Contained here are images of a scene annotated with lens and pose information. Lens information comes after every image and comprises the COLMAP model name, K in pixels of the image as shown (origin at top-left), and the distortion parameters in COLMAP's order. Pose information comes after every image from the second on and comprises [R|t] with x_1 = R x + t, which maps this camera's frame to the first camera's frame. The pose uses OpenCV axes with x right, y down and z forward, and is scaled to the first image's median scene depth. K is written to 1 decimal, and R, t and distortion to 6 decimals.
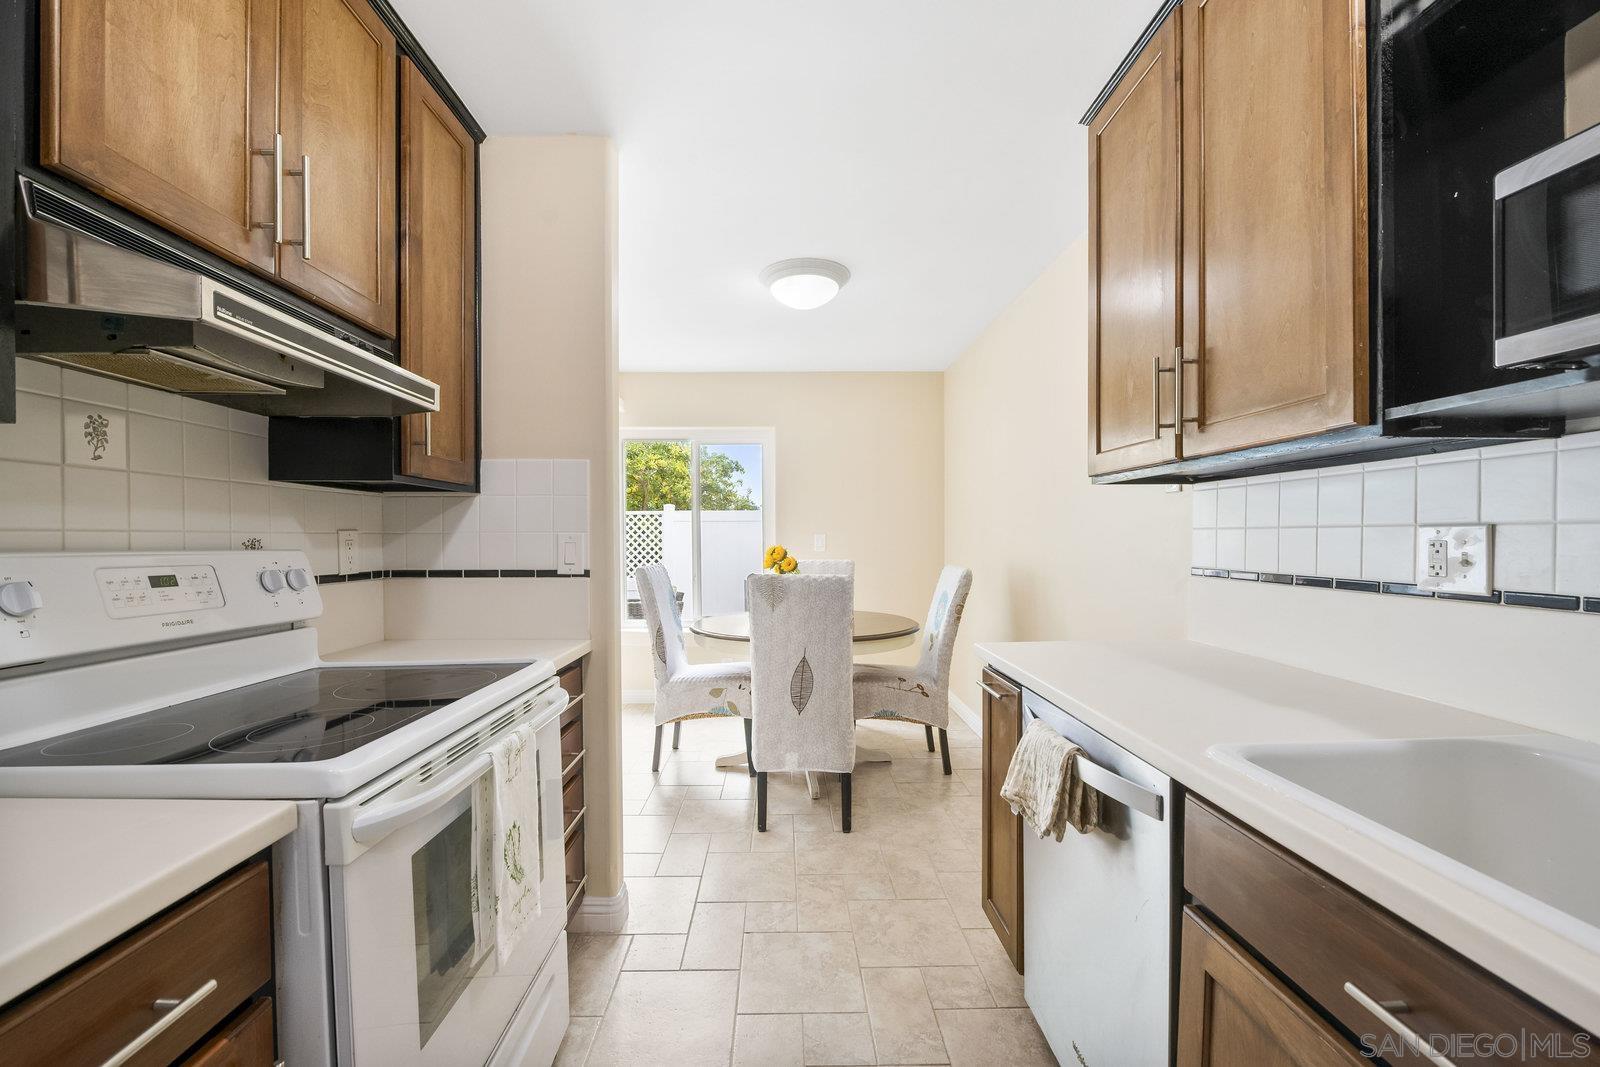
lens RADIAL K [[627.2, 0, 800.0], [0, 627.2, 533.5], [0, 0, 1]] dist [0.000834, 0.000063]
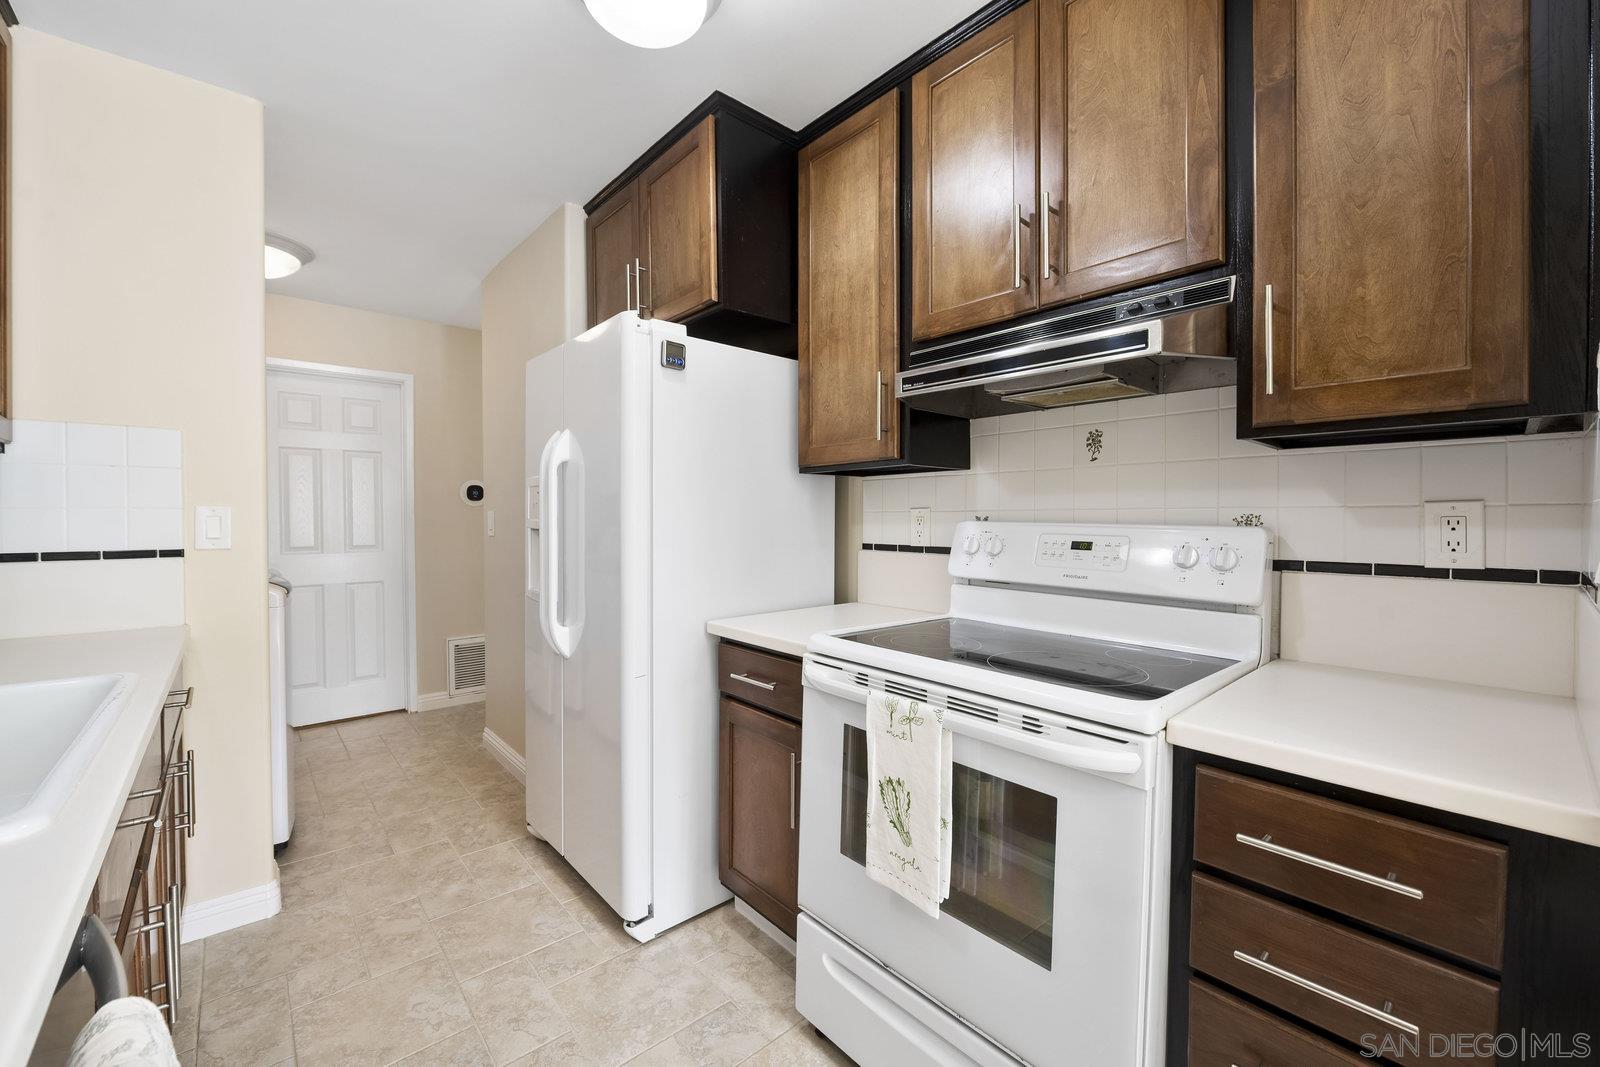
lens RADIAL K [[627.2, 0, 800.0], [0, 627.2, 533.5], [0, 0, 1]] dist [0.000834, 0.000063]
pose [[-0.763592, 0.026886, -0.645139, 0.353463], [0.011516, 0.999541, 0.028026, 0.003273], [0.645596, 0.013971, -0.763551, 1.671454]]
